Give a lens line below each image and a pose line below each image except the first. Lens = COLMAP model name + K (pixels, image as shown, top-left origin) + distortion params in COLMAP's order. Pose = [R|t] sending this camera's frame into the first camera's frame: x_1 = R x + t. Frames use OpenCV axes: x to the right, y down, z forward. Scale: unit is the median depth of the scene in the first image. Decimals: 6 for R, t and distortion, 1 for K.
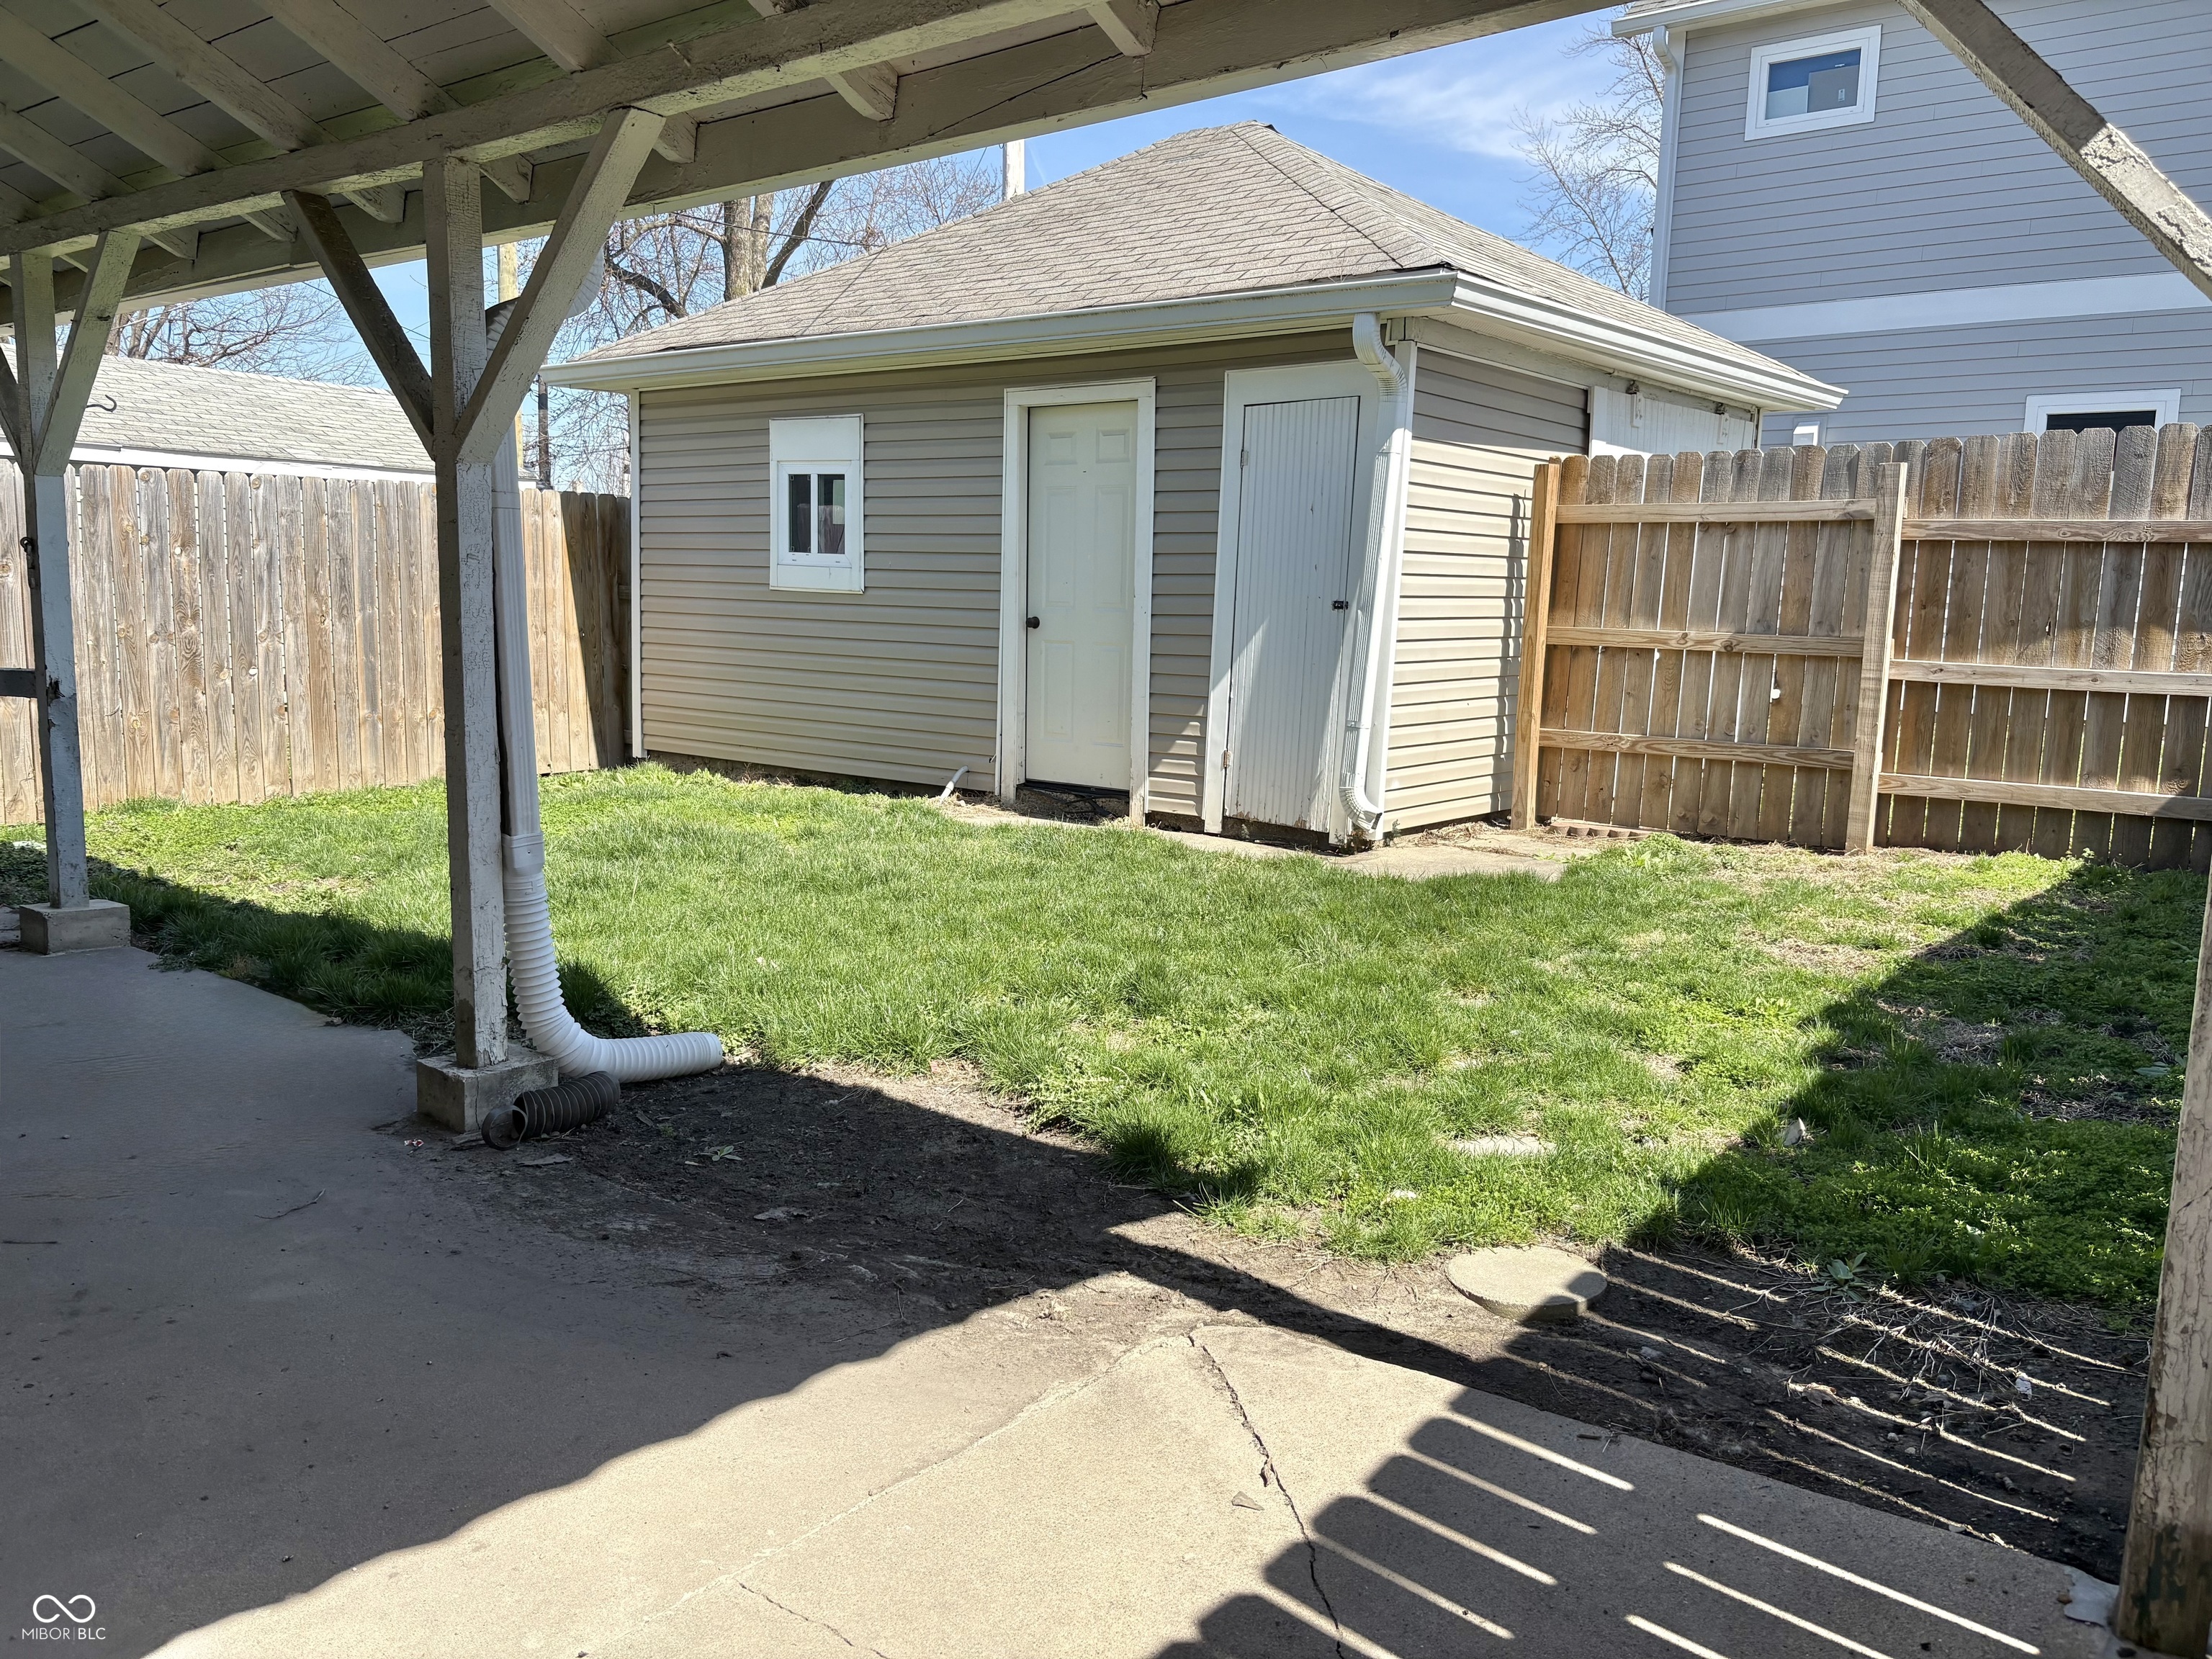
lens RADIAL K [[1690.7, 0, 1077.3], [0, 1690.7, 834.6], [0, 0, 1]] dist [0.024658, -0.008005]
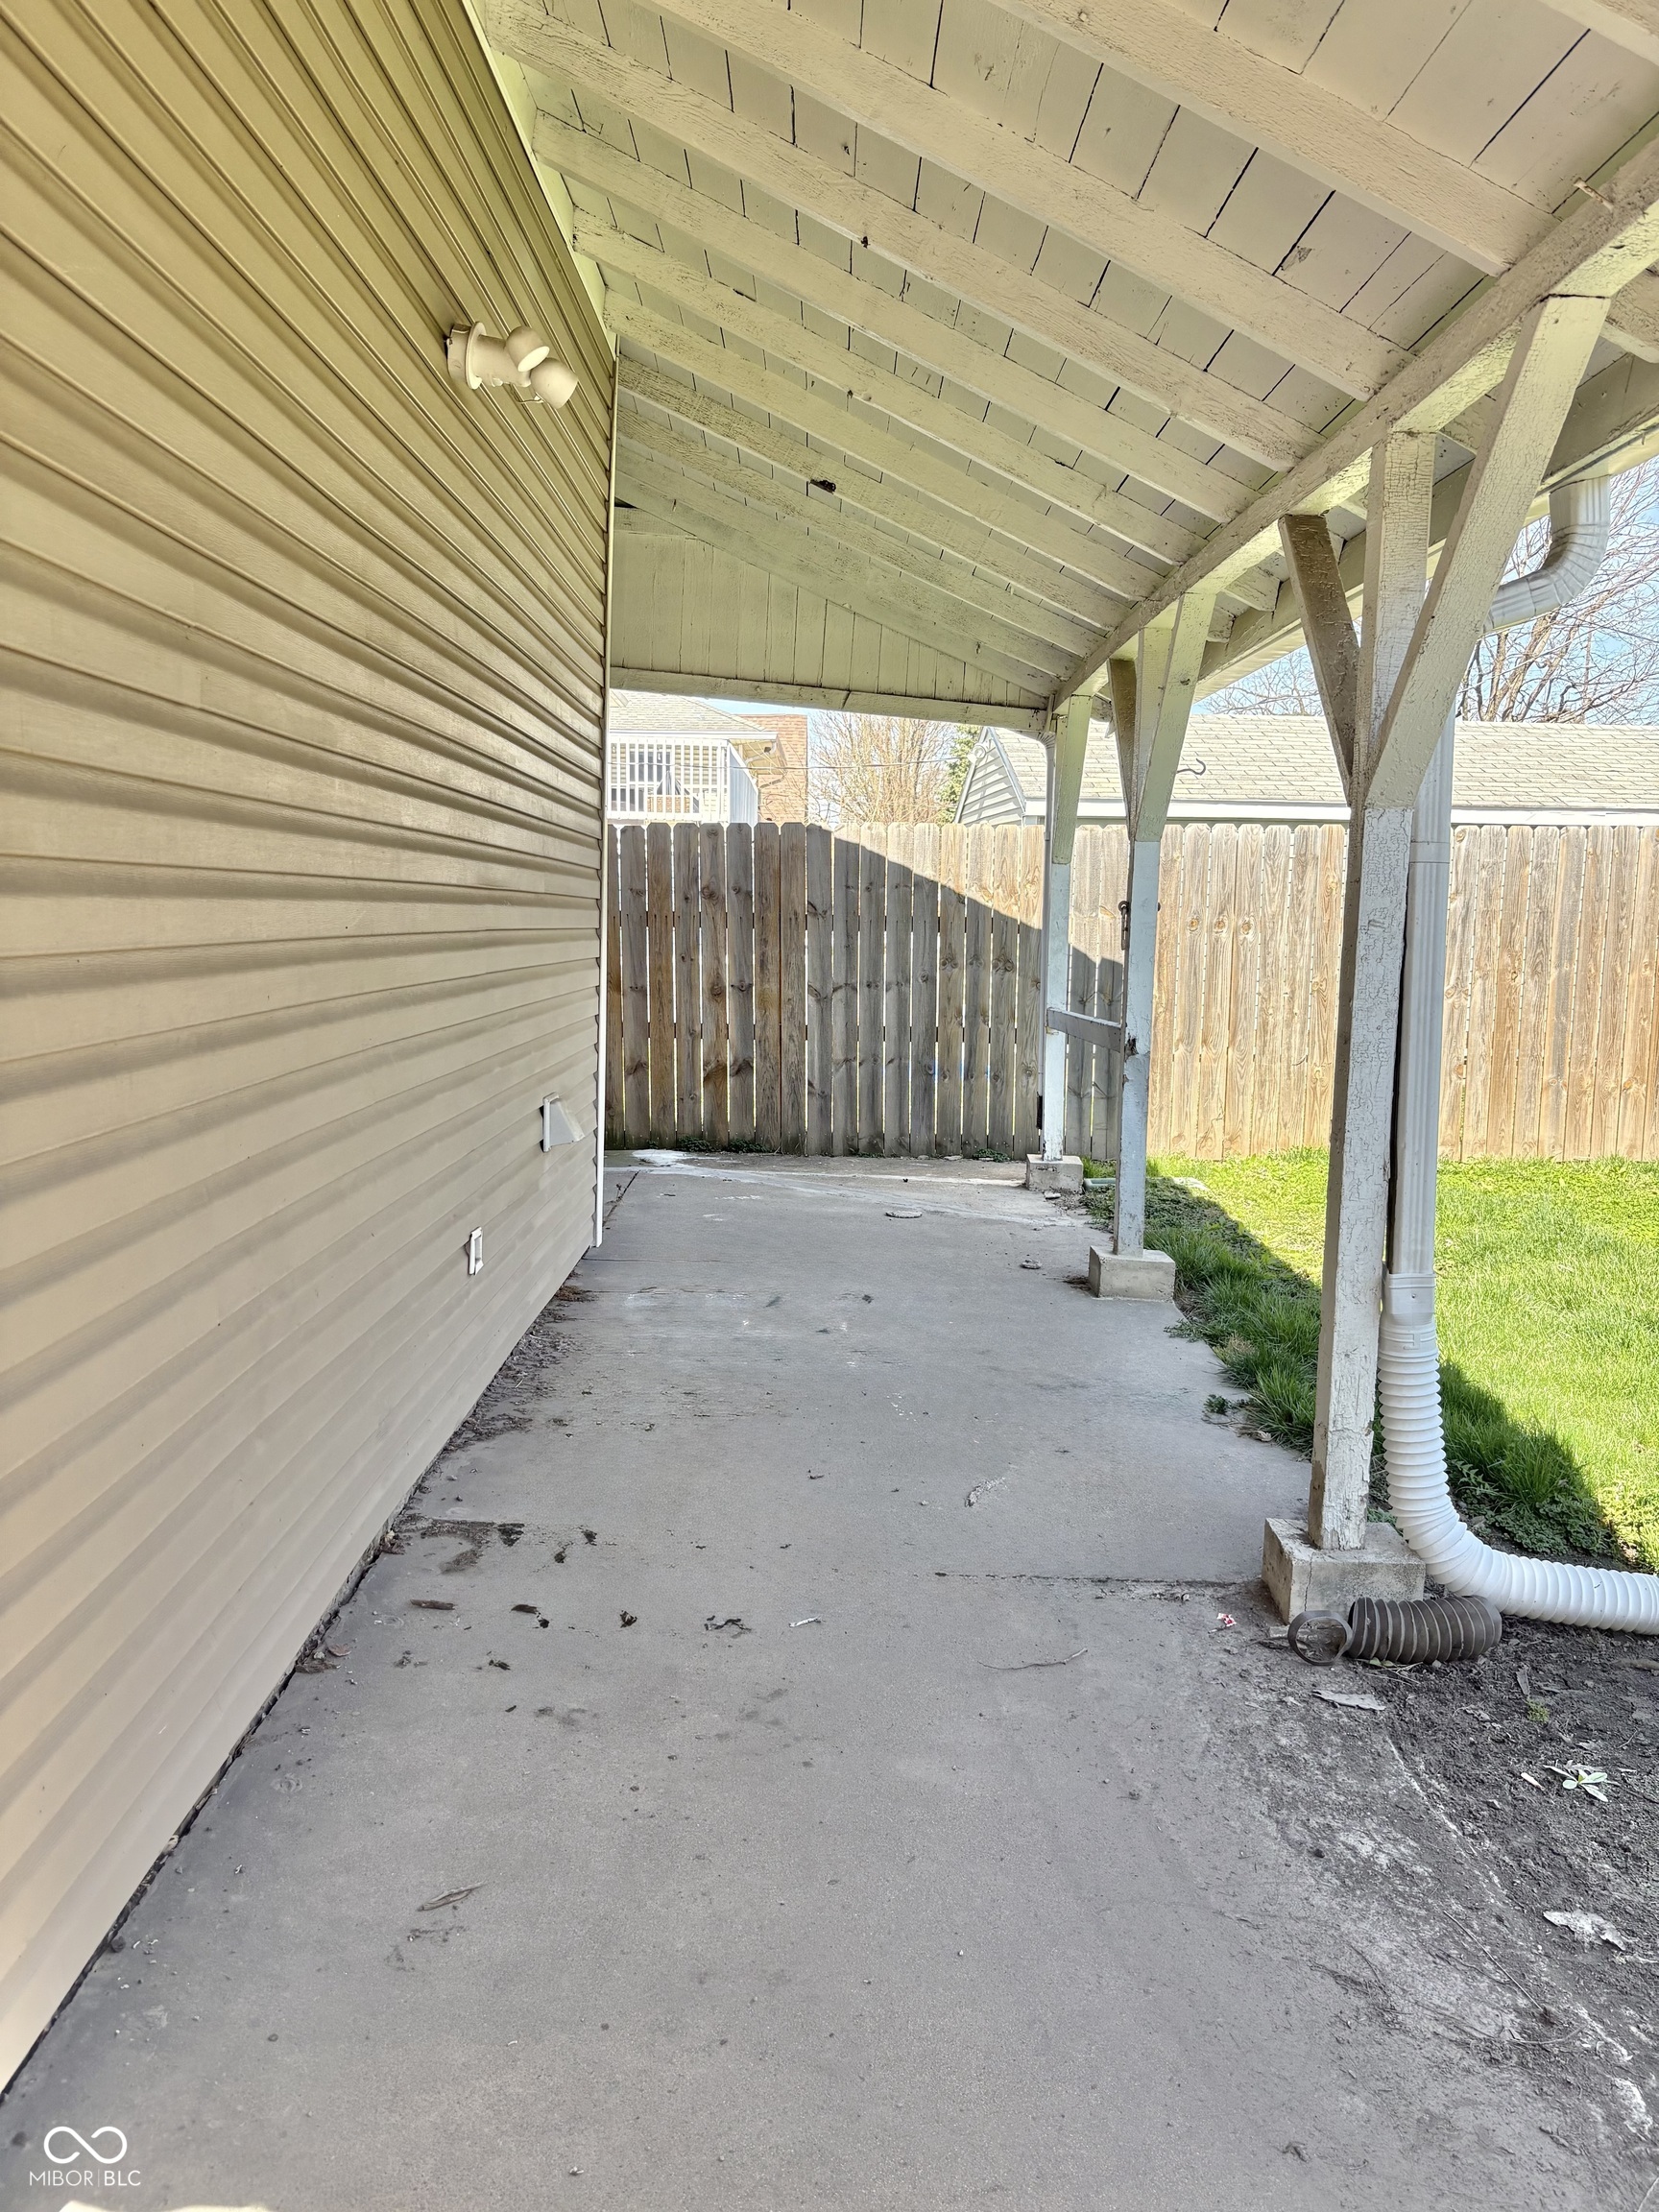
lens RADIAL K [[1675.2, 0, 775.7], [0, 1675.2, 1115.1], [0, 0, 1]] dist [0.004072, -0.004153]
pose [[0.616864, 0.088995, -0.782022, 0.047824], [-0.117423, 0.992873, 0.020366, -0.027637], [0.778261, 0.079264, 0.622918, 0.142718]]
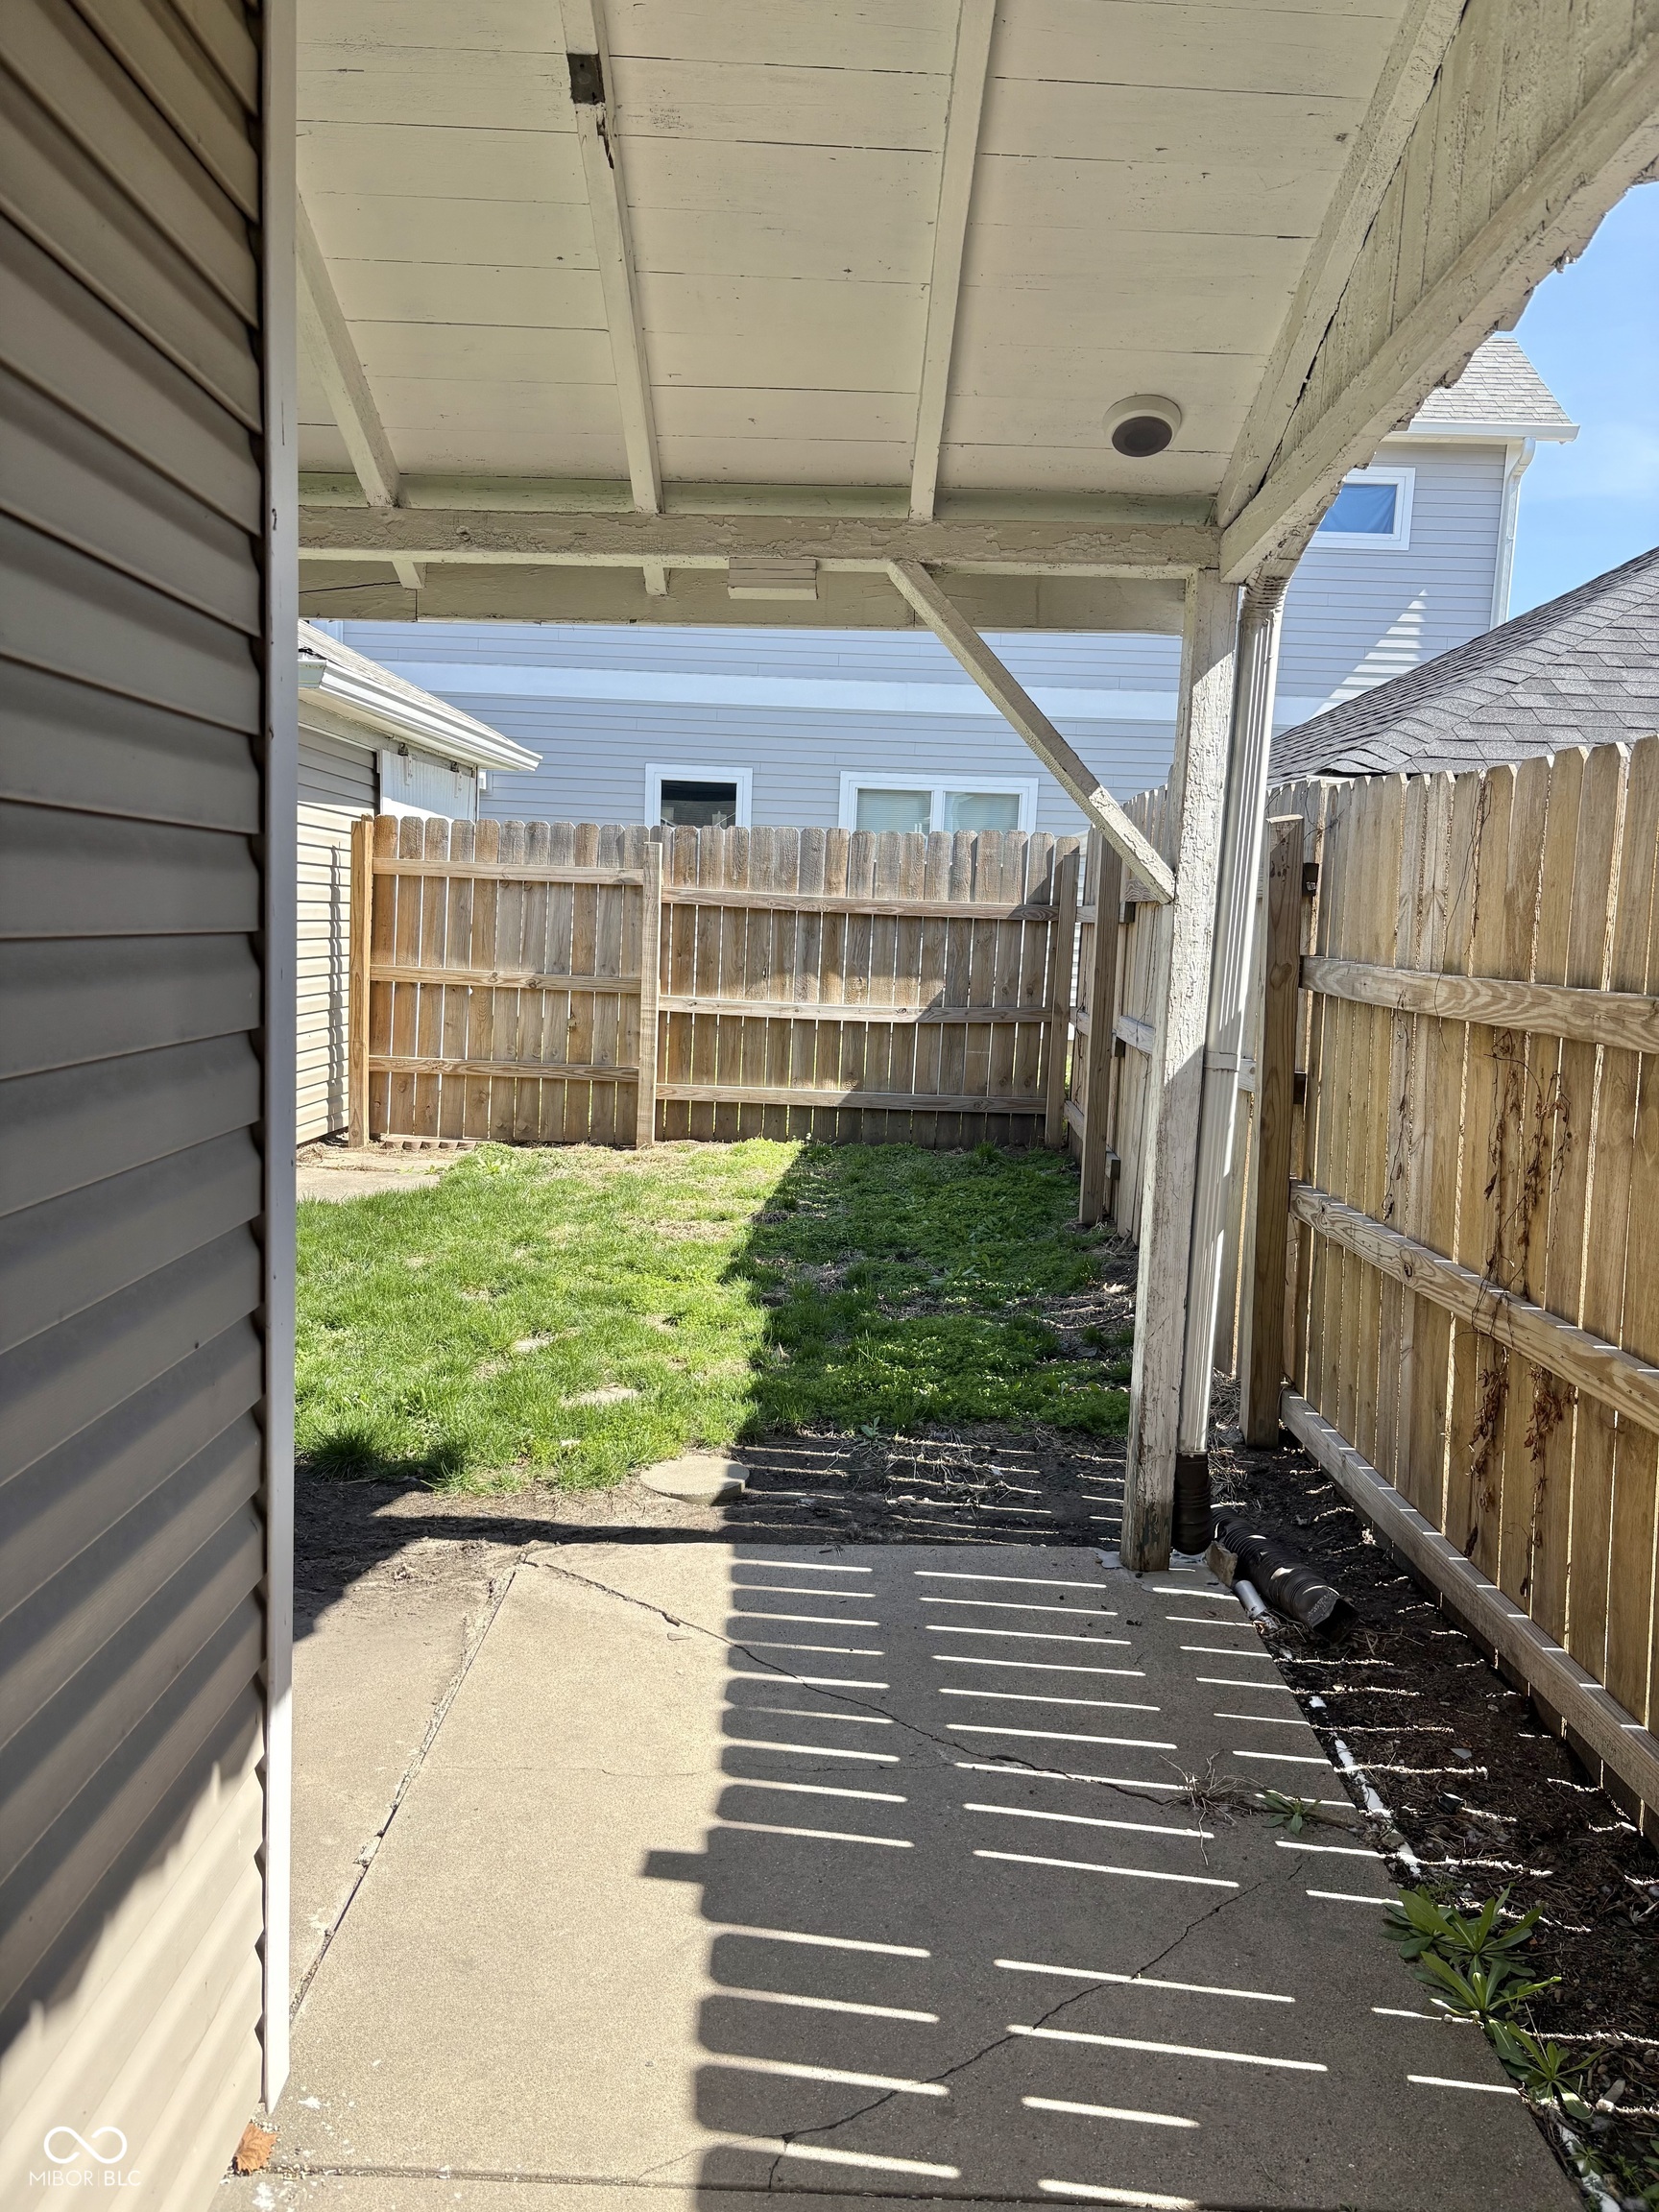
lens RADIAL K [[1669.7, 0, 829.5], [0, 1669.7, 1106.0], [0, 0, 1]] dist [0.143377, -0.279781]
pose [[0.788051, -0.057517, 0.612917, -0.191487], [0.066911, 0.997730, 0.007598, -0.019608], [-0.611962, 0.035024, 0.790111, -0.072347]]
